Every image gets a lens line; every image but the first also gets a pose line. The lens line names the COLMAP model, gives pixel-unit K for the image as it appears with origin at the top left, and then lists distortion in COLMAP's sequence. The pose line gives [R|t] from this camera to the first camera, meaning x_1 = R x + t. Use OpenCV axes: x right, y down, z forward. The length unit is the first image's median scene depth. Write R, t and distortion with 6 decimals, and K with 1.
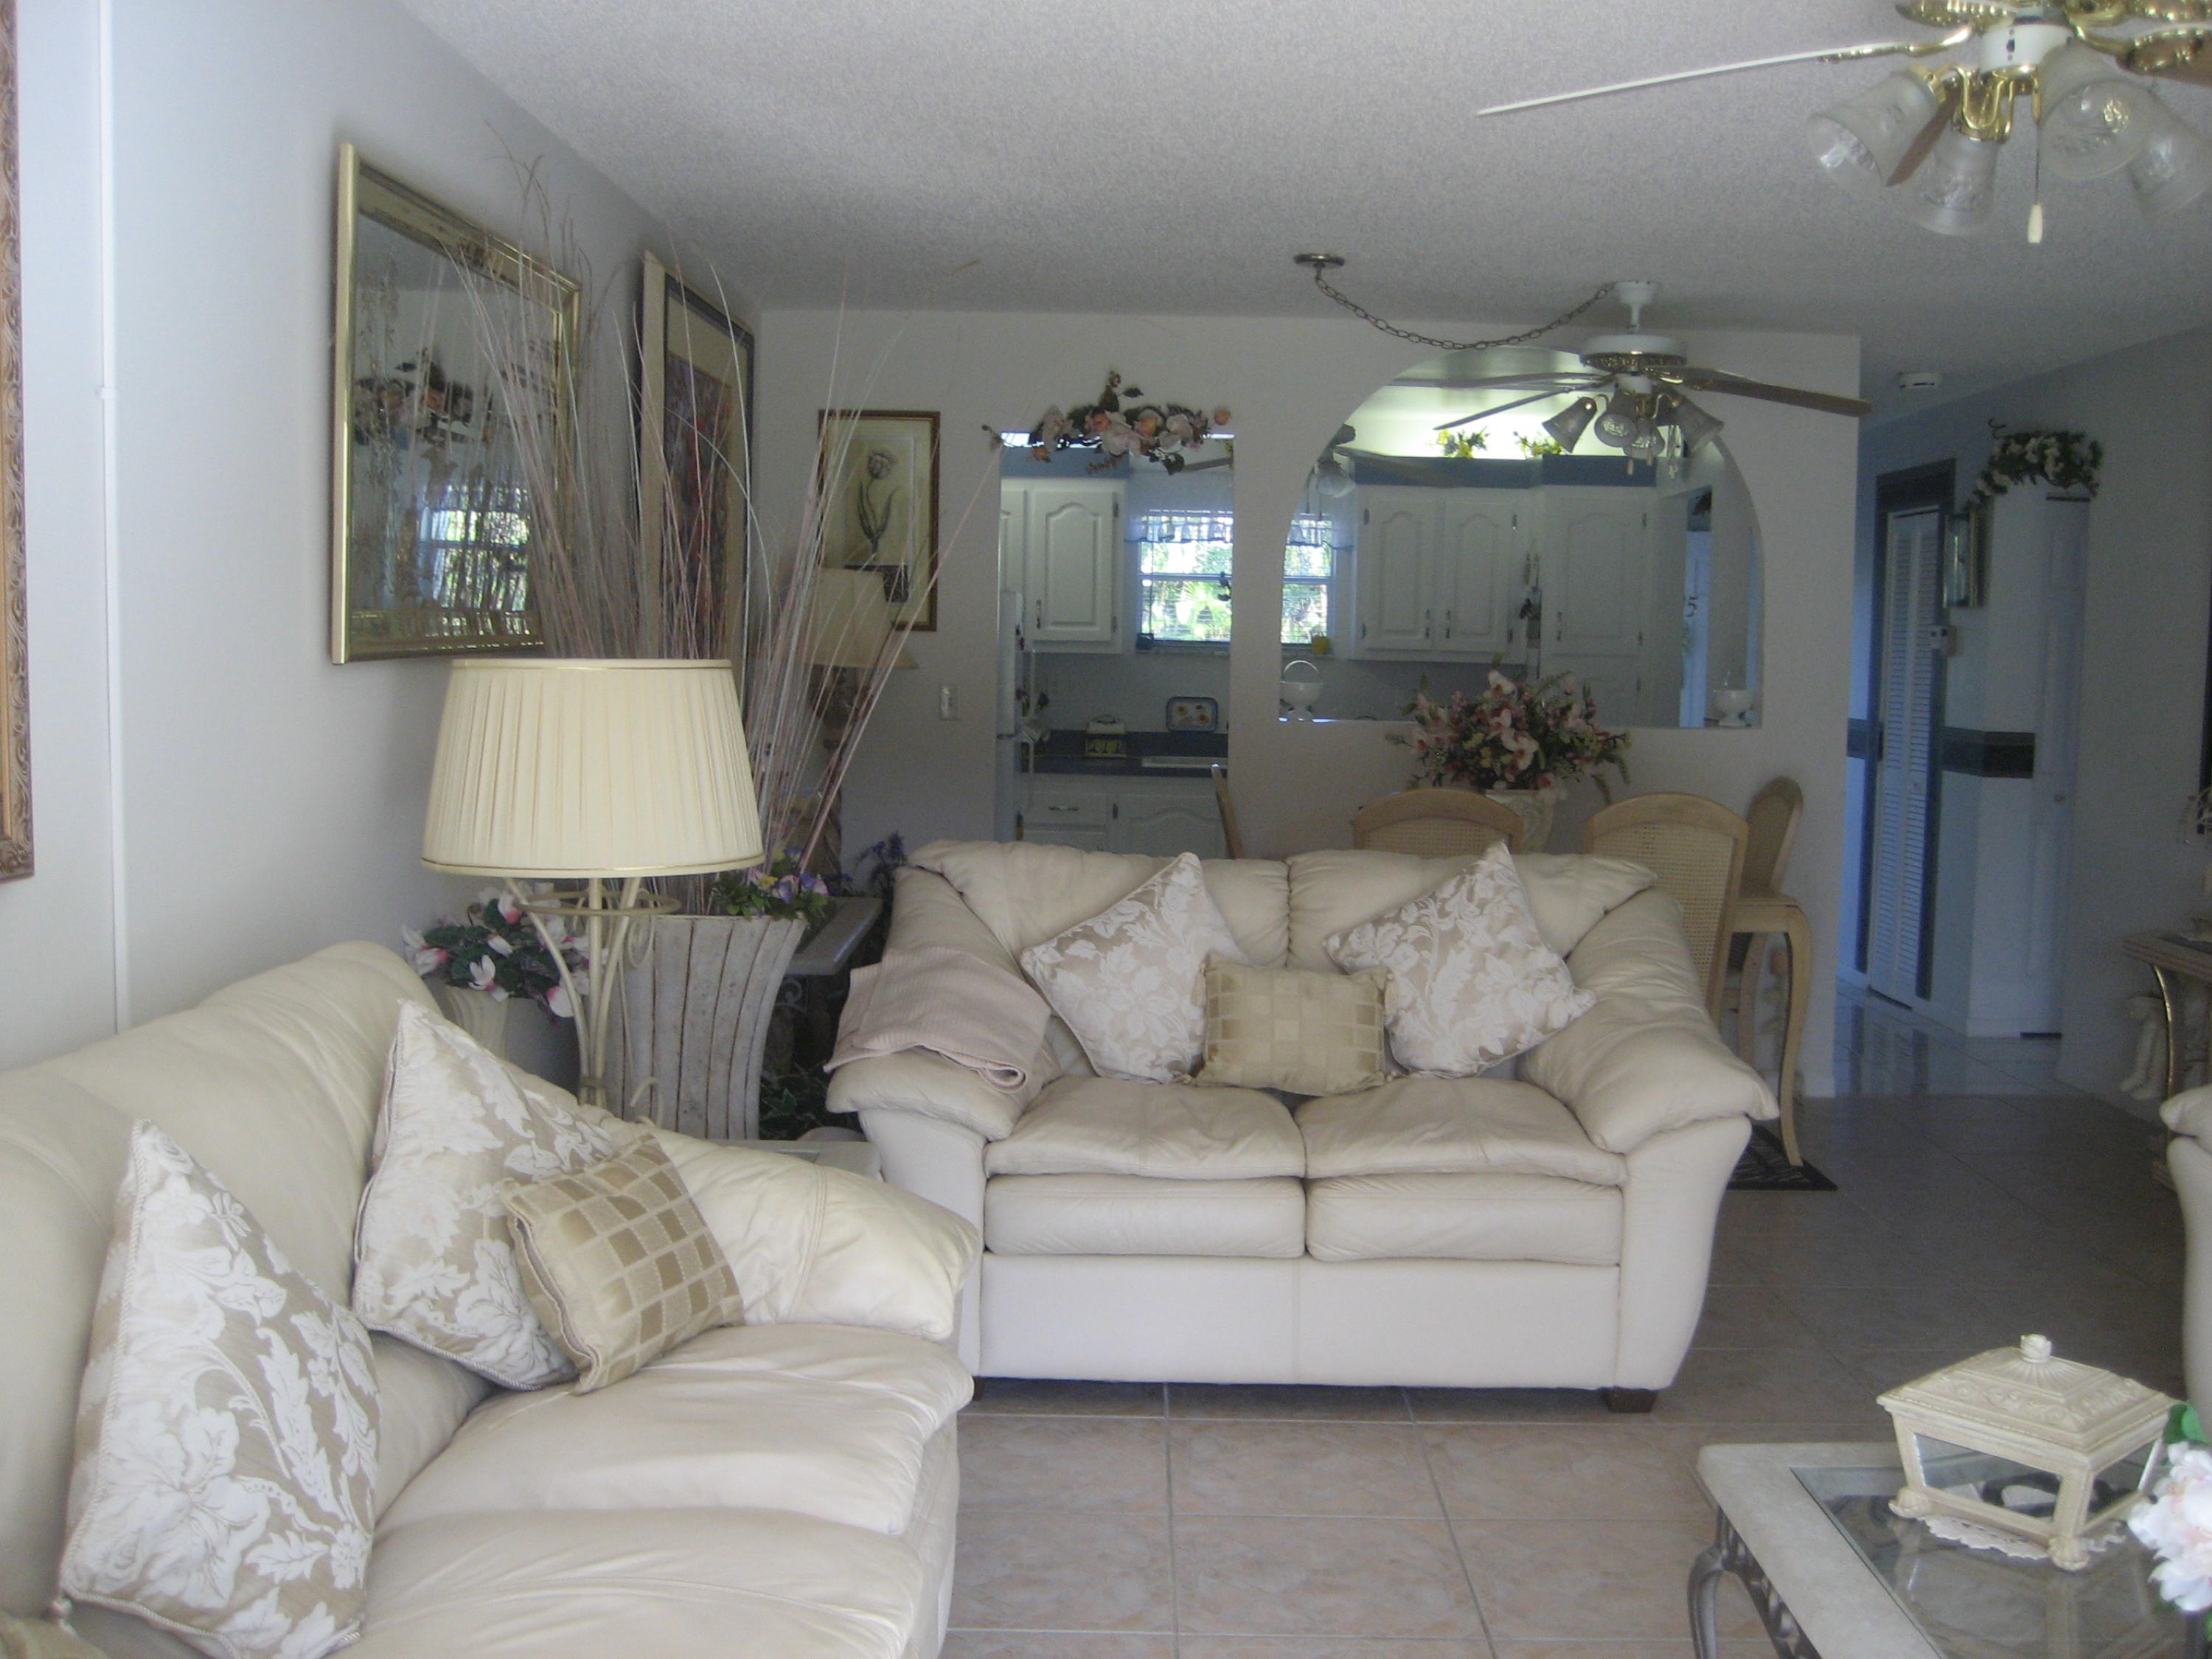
lens RADIAL K [[2277.2, 0, 1117.3], [0, 2277.2, 868.9], [0, 0, 1]] dist [-0.089379, 0.000000]
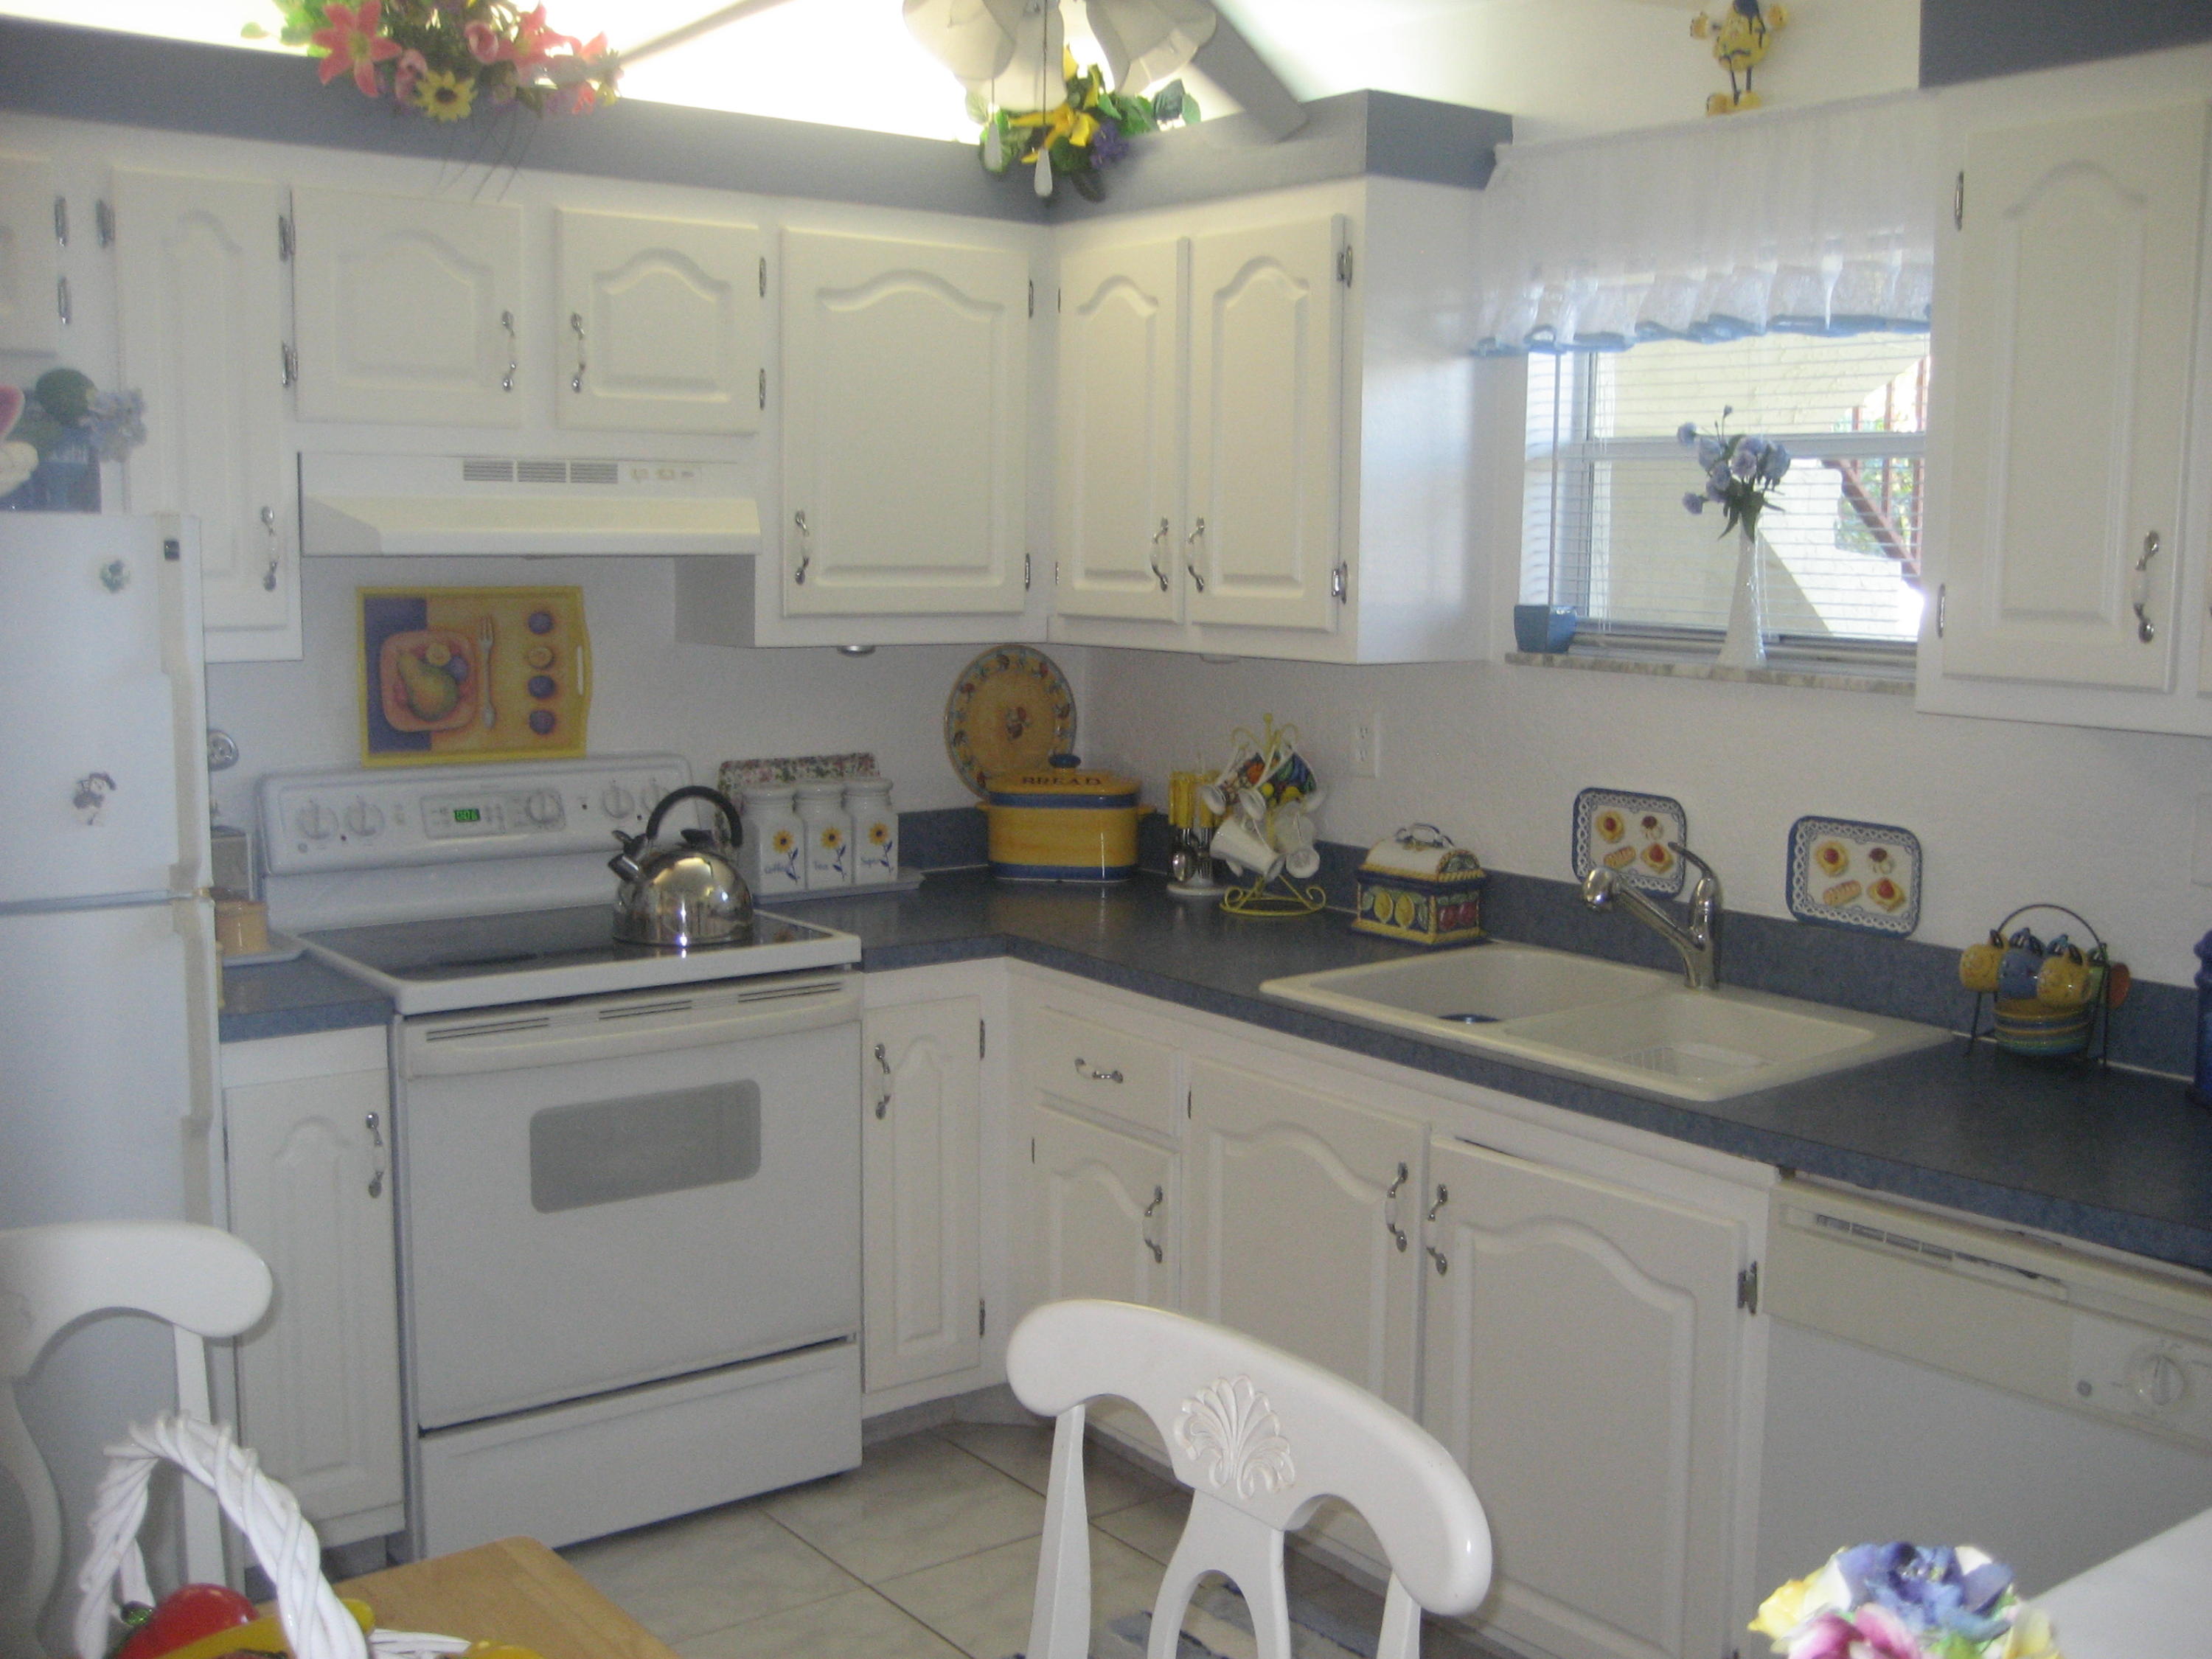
lens RADIAL K [[2277.2, 0, 1188.7], [0, 2277.2, 821.7], [0, 0, 1]] dist [-0.089379, 0.000000]
pose [[0.632161, 0.085384, -0.770119, 0.318327], [-0.079044, 0.995831, 0.045526, -0.100535], [0.770795, 0.032093, 0.636274, 0.899036]]
